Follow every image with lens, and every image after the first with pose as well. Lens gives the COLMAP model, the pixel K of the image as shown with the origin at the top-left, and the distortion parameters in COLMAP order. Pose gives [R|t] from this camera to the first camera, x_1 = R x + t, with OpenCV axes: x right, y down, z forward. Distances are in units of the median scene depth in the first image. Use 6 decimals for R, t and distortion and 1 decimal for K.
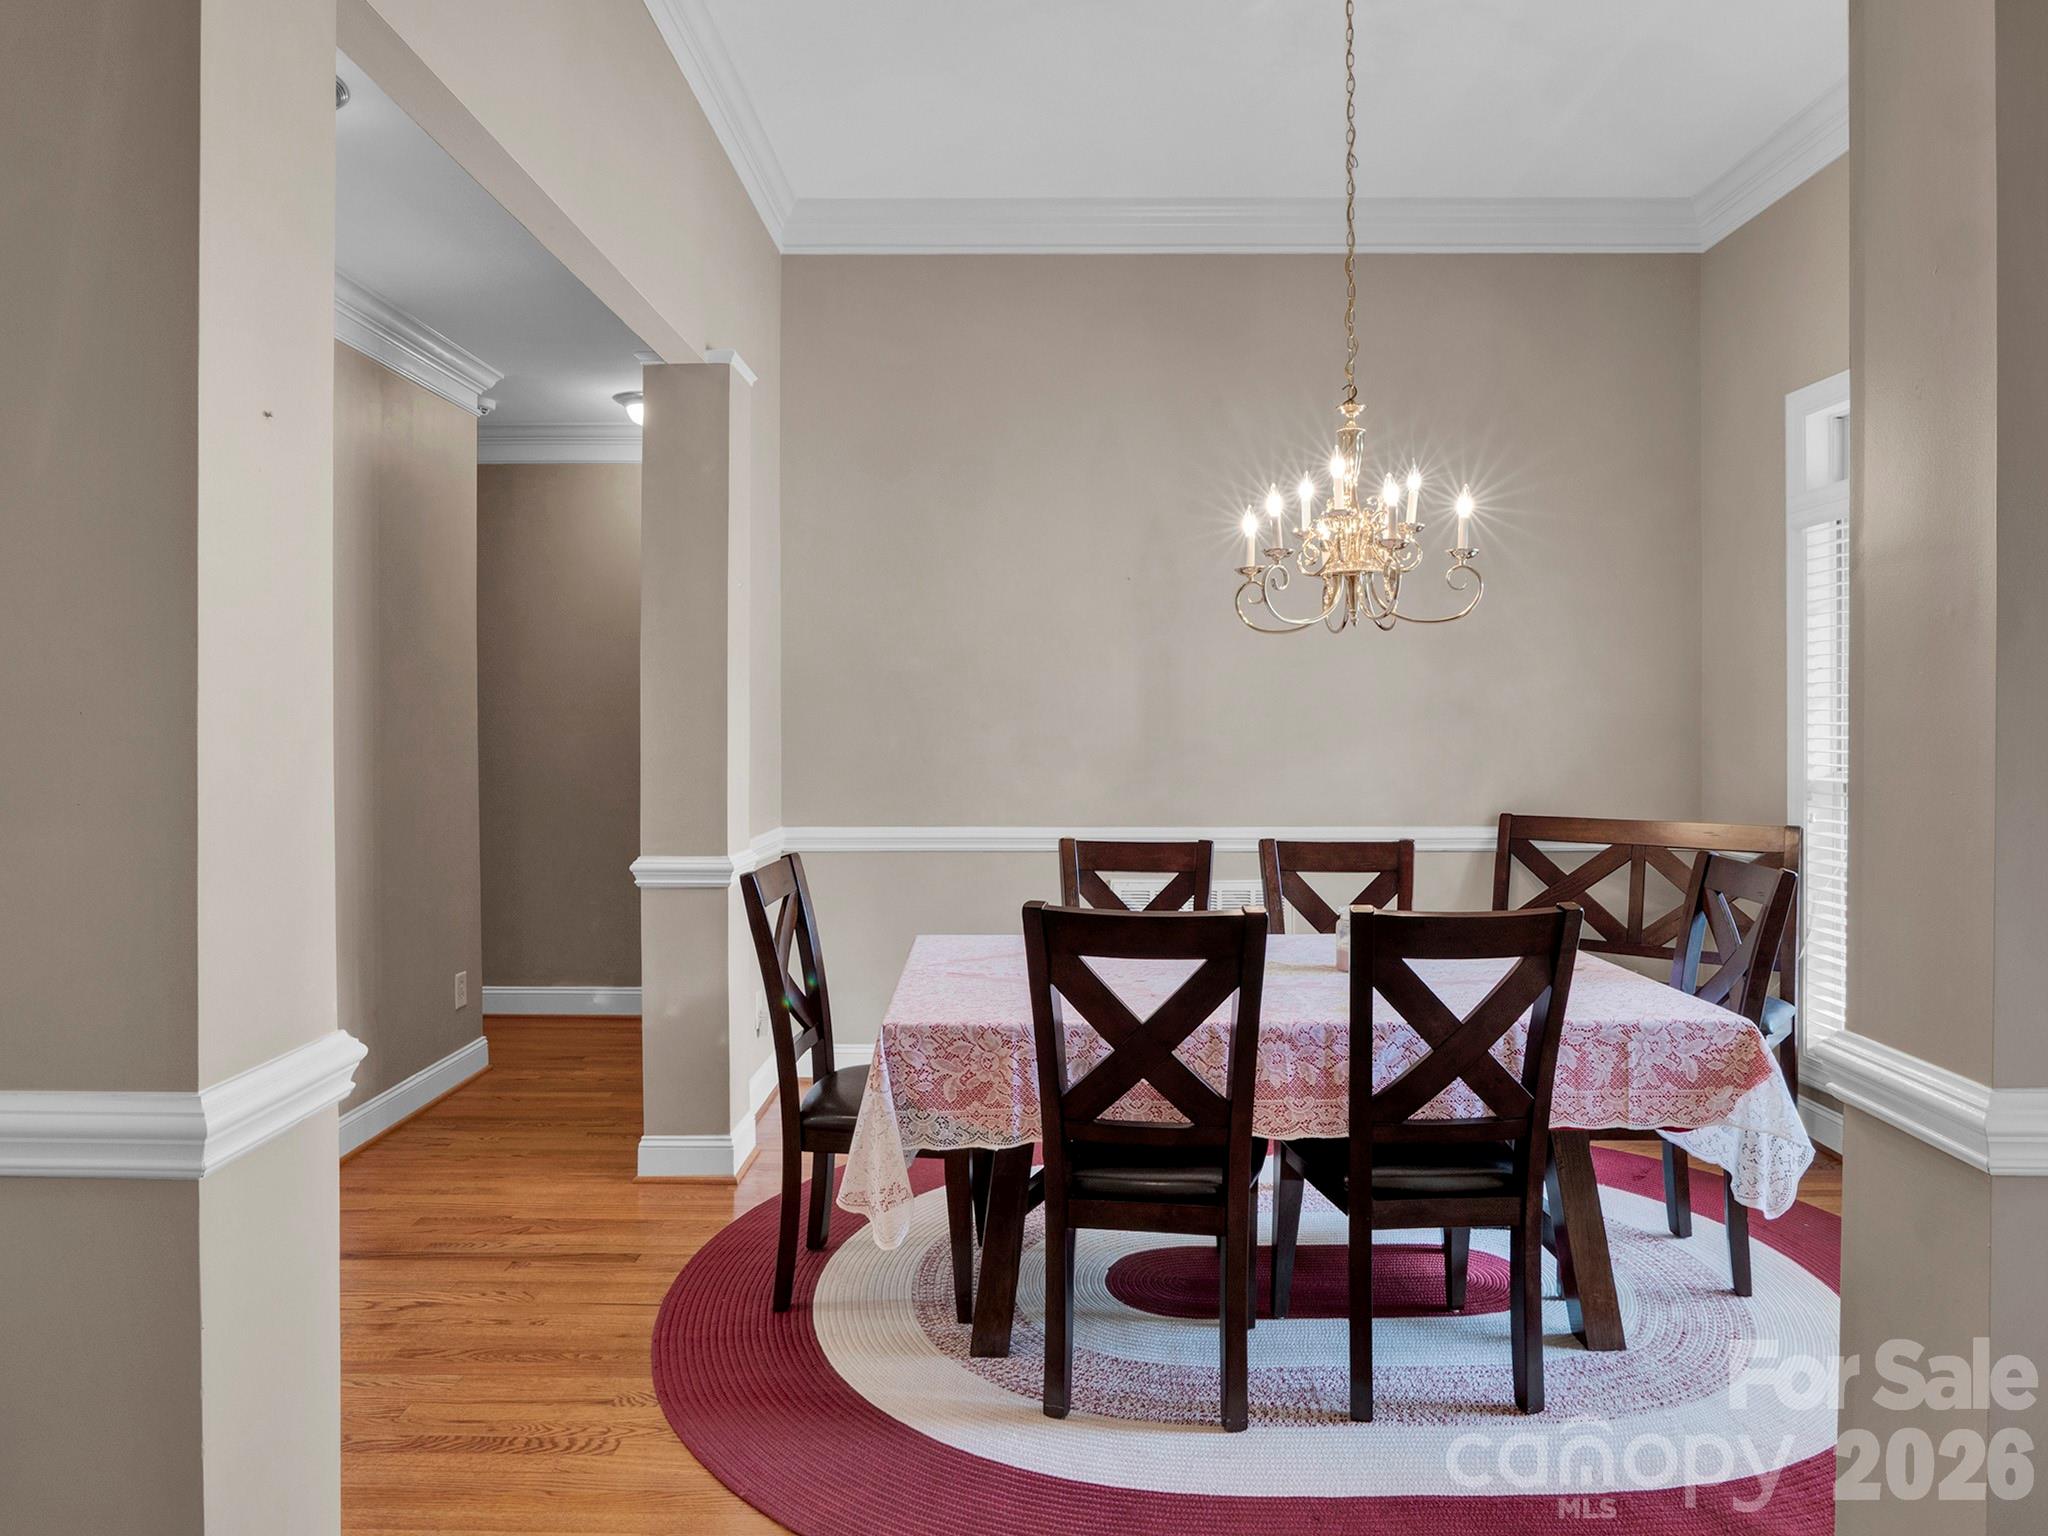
lens RADIAL K [[1256.9, 0, 1028.3], [0, 1256.9, 732.5], [0, 0, 1]] dist [-0.029690, -0.001358]
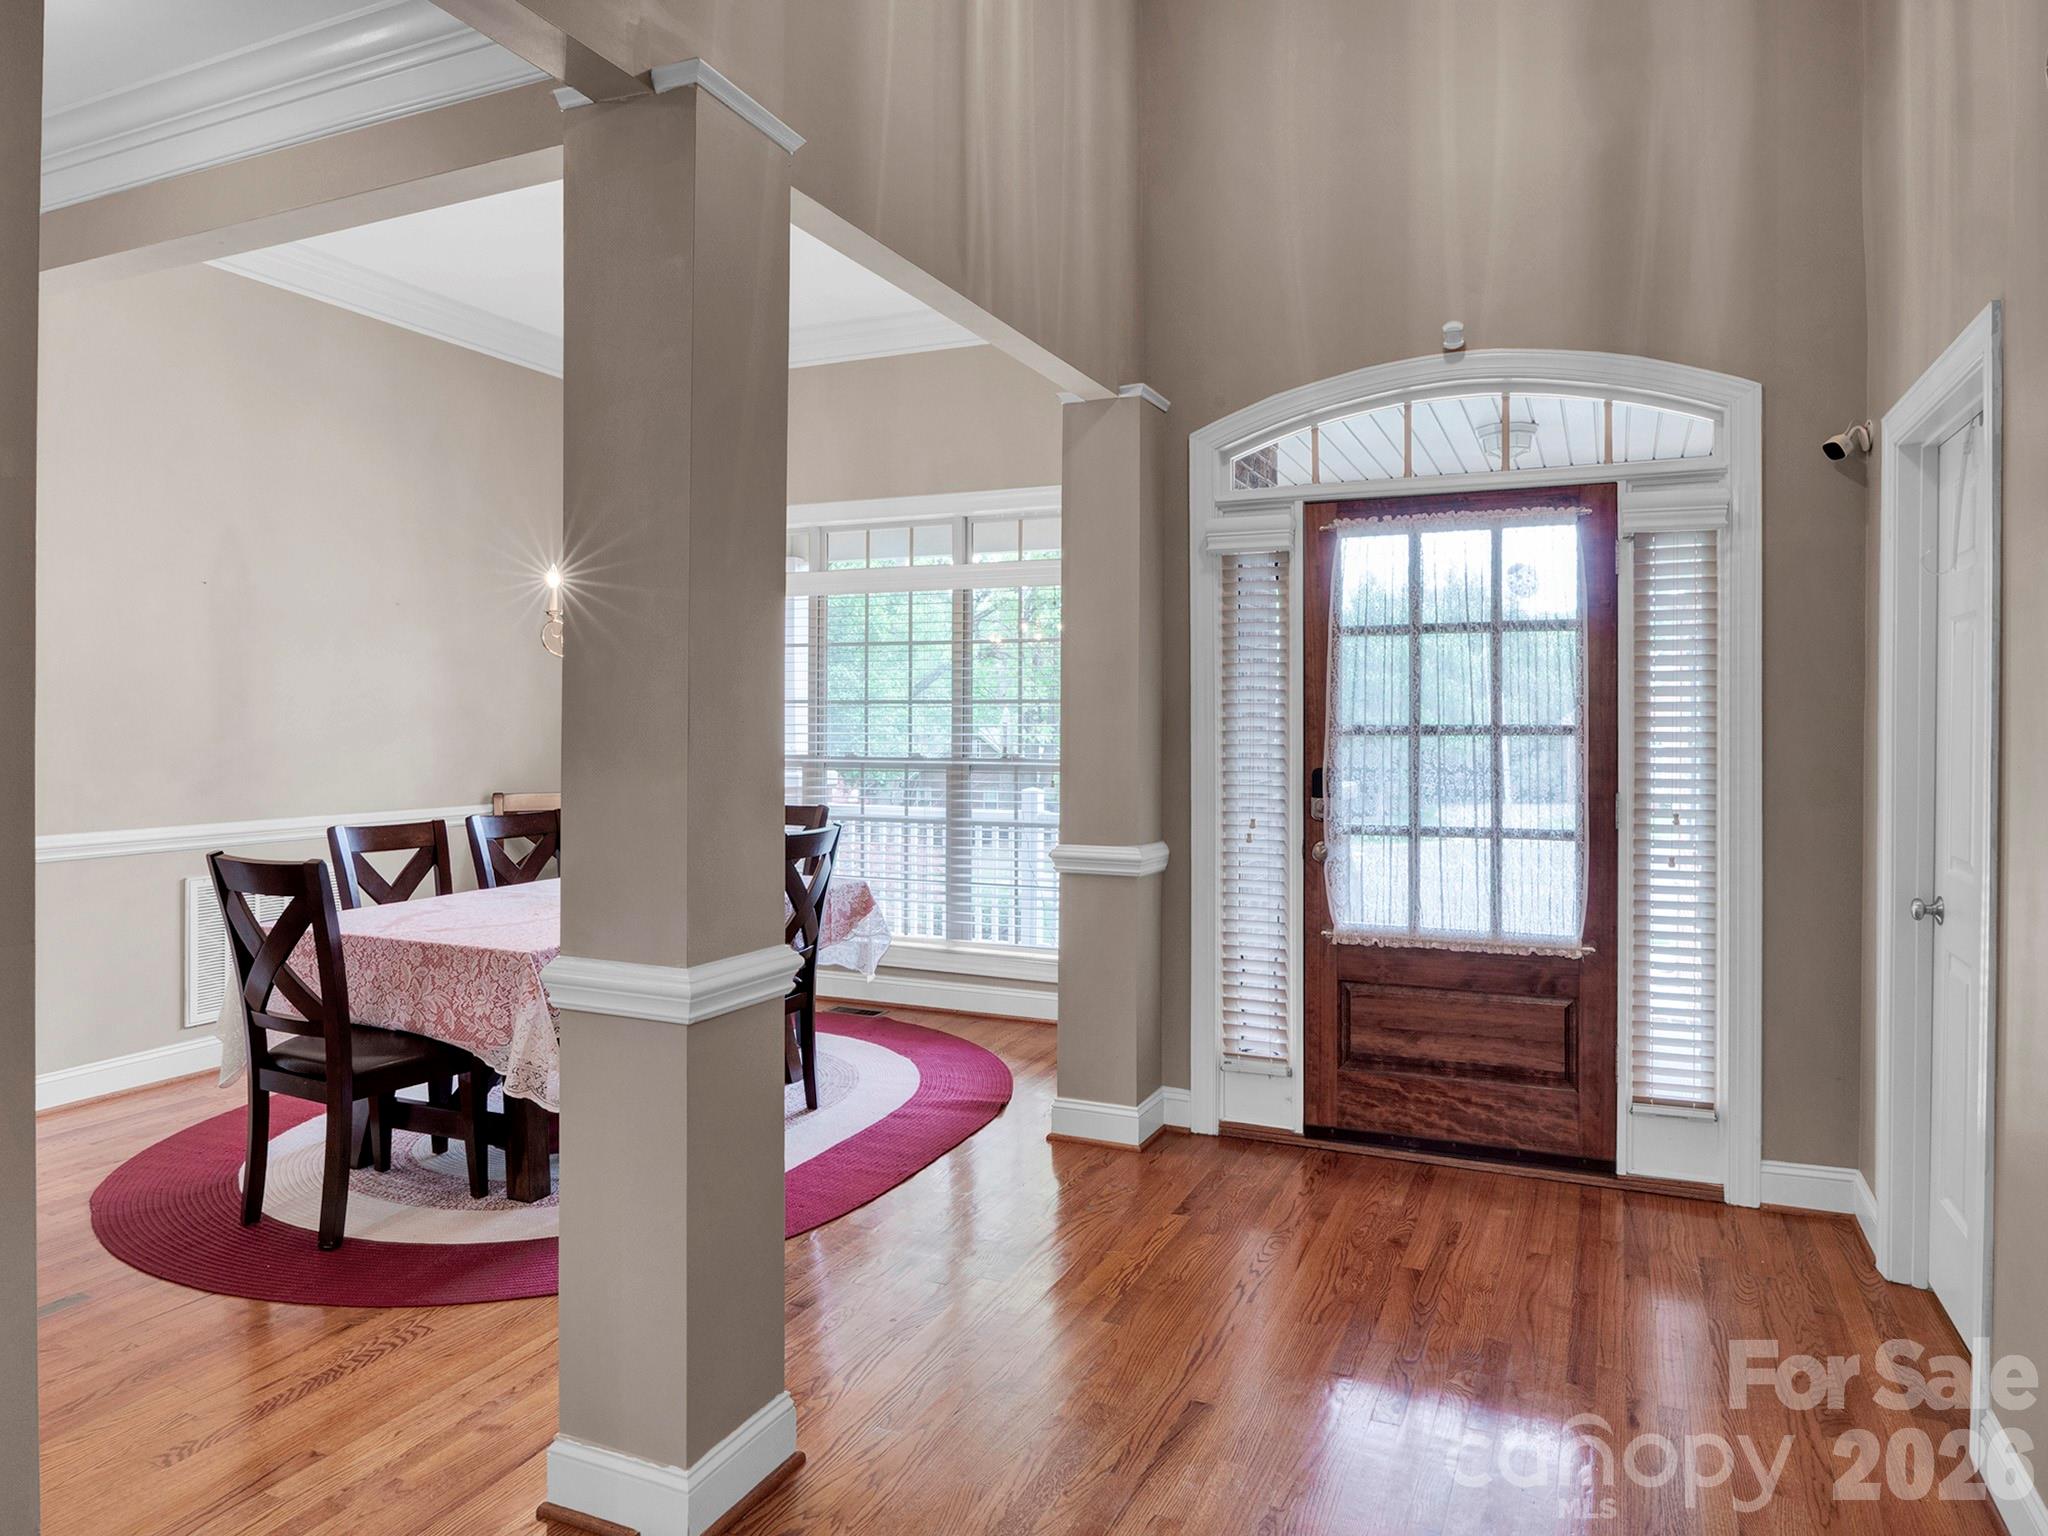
lens RADIAL K [[1256.9, 0, 1028.3], [0, 1256.9, 732.5], [0, 0, 1]] dist [-0.029690, -0.001358]
pose [[0.407272, -0.003216, 0.913301, -0.985525], [0.002891, 0.999993, 0.002231, 0.002189], [-0.913302, 0.001732, 0.407279, -0.013975]]
